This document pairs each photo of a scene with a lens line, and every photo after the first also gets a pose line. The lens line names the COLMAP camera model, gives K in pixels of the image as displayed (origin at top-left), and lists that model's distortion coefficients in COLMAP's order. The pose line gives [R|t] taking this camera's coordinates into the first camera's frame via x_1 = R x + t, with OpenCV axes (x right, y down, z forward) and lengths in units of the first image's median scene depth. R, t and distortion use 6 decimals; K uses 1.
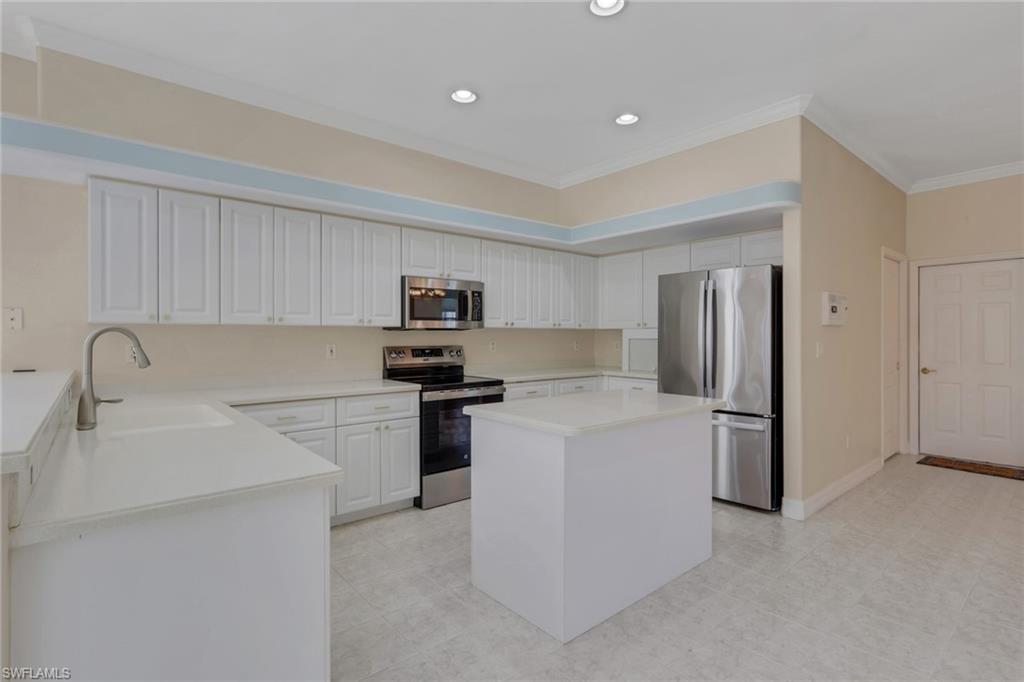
lens RADIAL K [[503.0, 0, 516.0], [0, 503.0, 333.1], [0, 0, 1]] dist [0.005308, -0.001479]
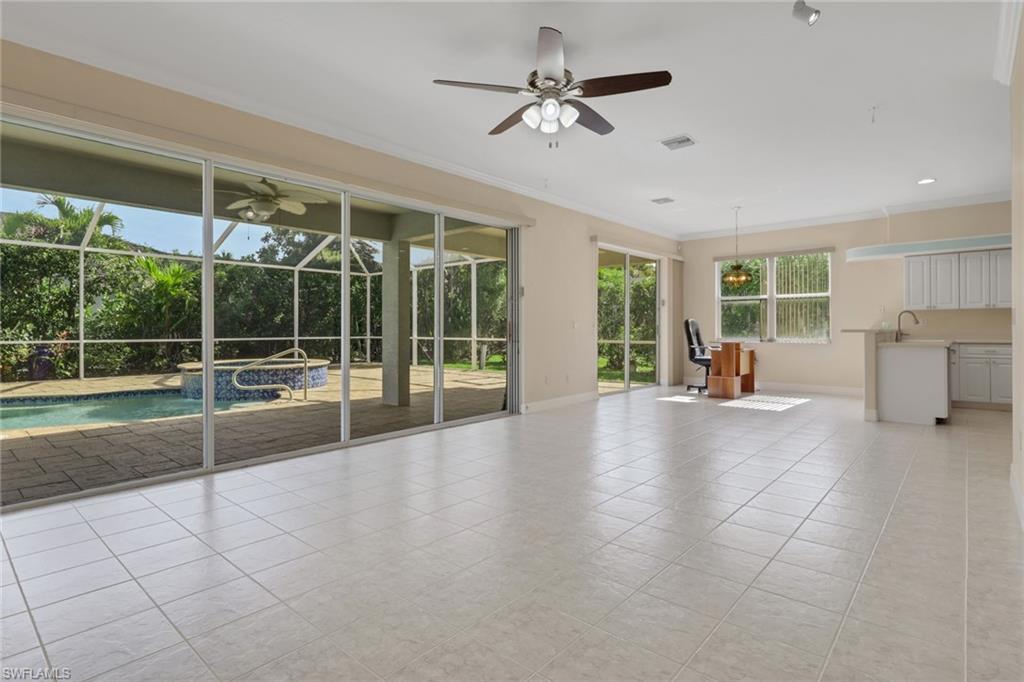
lens RADIAL K [[503.0, 0, 517.2], [0, 503.0, 332.5], [0, 0, 1]] dist [0.005308, -0.001479]
pose [[0.149677, 0.009085, -0.988693, 1.062556], [0.011658, 0.999872, 0.010953, 0.032077], [0.988666, -0.013165, 0.149552, -1.021306]]
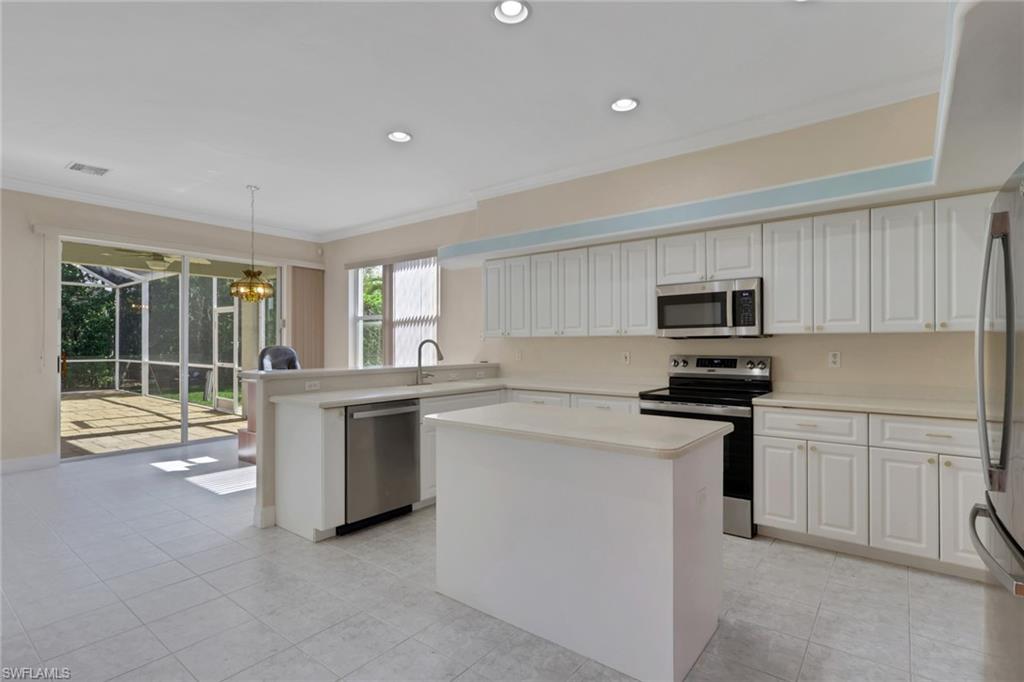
lens RADIAL K [[503.0, 0, 503.9], [0, 503.0, 339.4], [0, 0, 1]] dist [0.005308, -0.001479]
pose [[0.187582, -0.011581, -0.982181, 0.708322], [0.004156, 0.999931, -0.010997, 0.005087], [0.982240, -0.002019, 0.187617, 0.491458]]
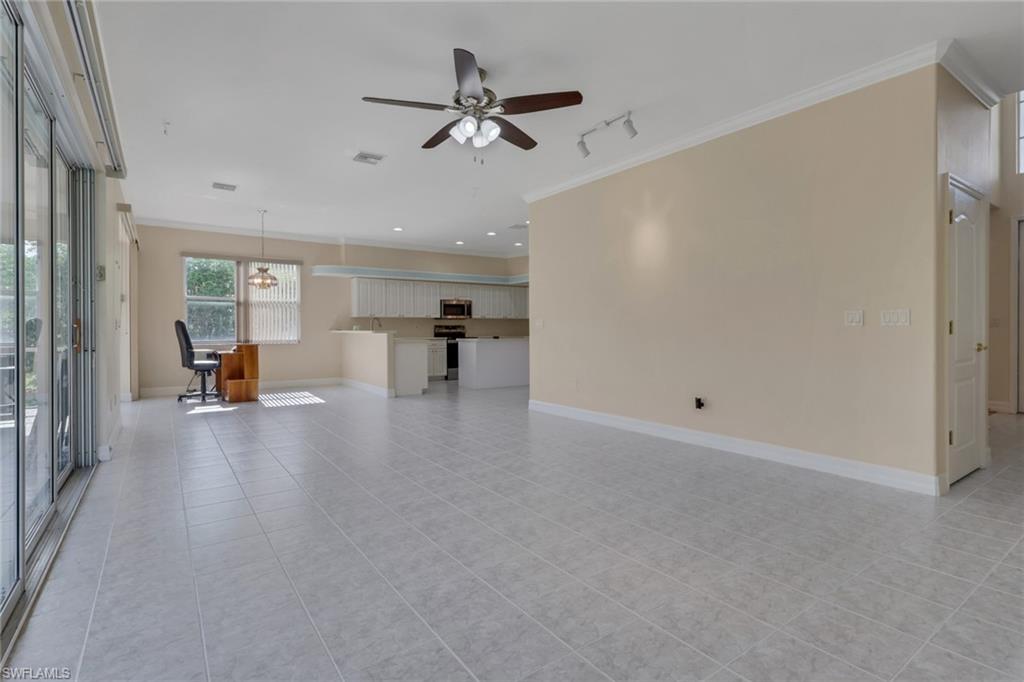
lens RADIAL K [[503.0, 0, 513.5], [0, 503.0, 323.7], [0, 0, 1]] dist [0.005308, -0.001479]
pose [[0.995943, -0.008200, -0.089608, 0.424001], [0.007377, 0.999927, -0.009518, 0.048748], [0.089680, 0.008819, 0.995932, -1.740334]]
